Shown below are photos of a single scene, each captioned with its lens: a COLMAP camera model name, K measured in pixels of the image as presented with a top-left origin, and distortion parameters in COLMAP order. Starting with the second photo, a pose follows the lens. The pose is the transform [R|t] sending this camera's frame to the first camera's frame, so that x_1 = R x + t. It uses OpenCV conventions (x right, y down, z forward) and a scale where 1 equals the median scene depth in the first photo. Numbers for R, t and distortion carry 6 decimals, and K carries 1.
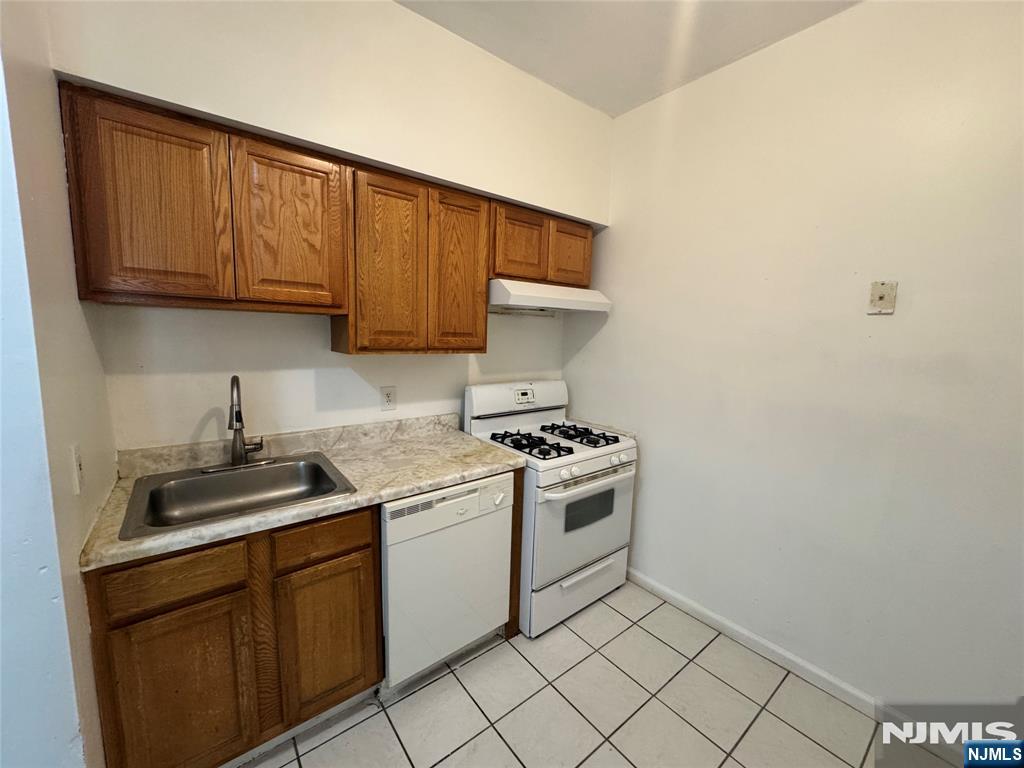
lens RADIAL K [[409.0, 0, 512.0], [0, 409.0, 384.0], [0, 0, 1]] dist [-0.001021, -0.000002]
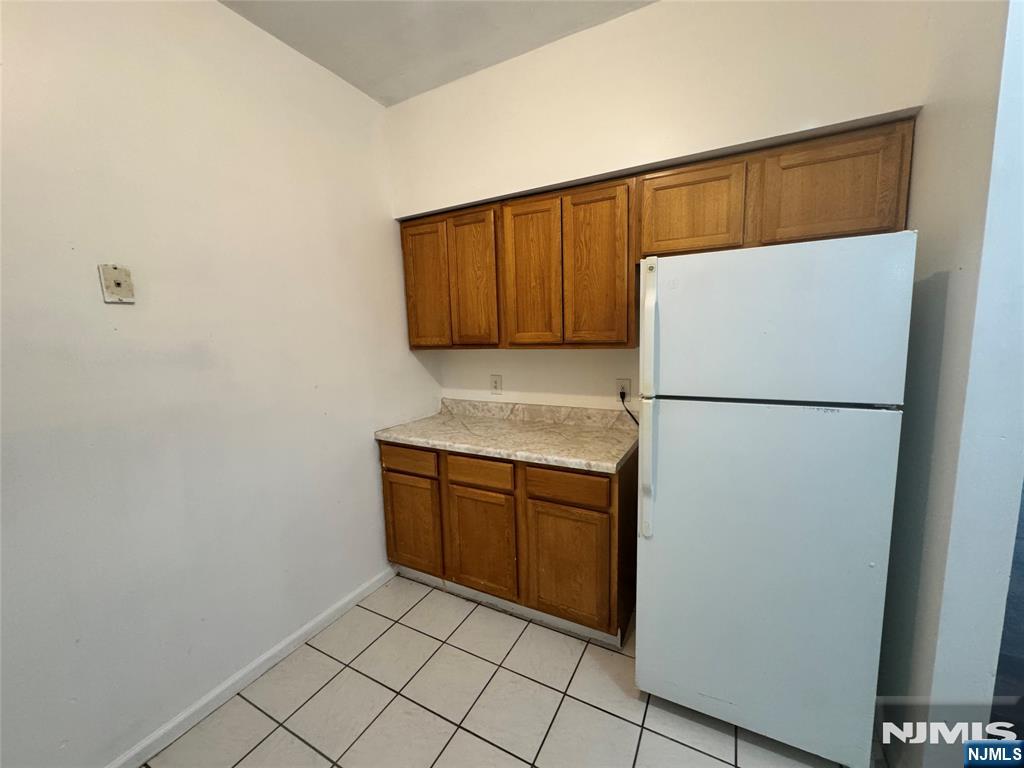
lens RADIAL K [[409.0, 0, 512.0], [0, 409.0, 384.0], [0, 0, 1]] dist [-0.001021, -0.000002]
pose [[0.387638, 0.068860, -0.919236, 0.667043], [-0.079249, 0.996003, 0.041191, -0.001169], [0.918399, 0.056881, 0.391546, 0.371908]]
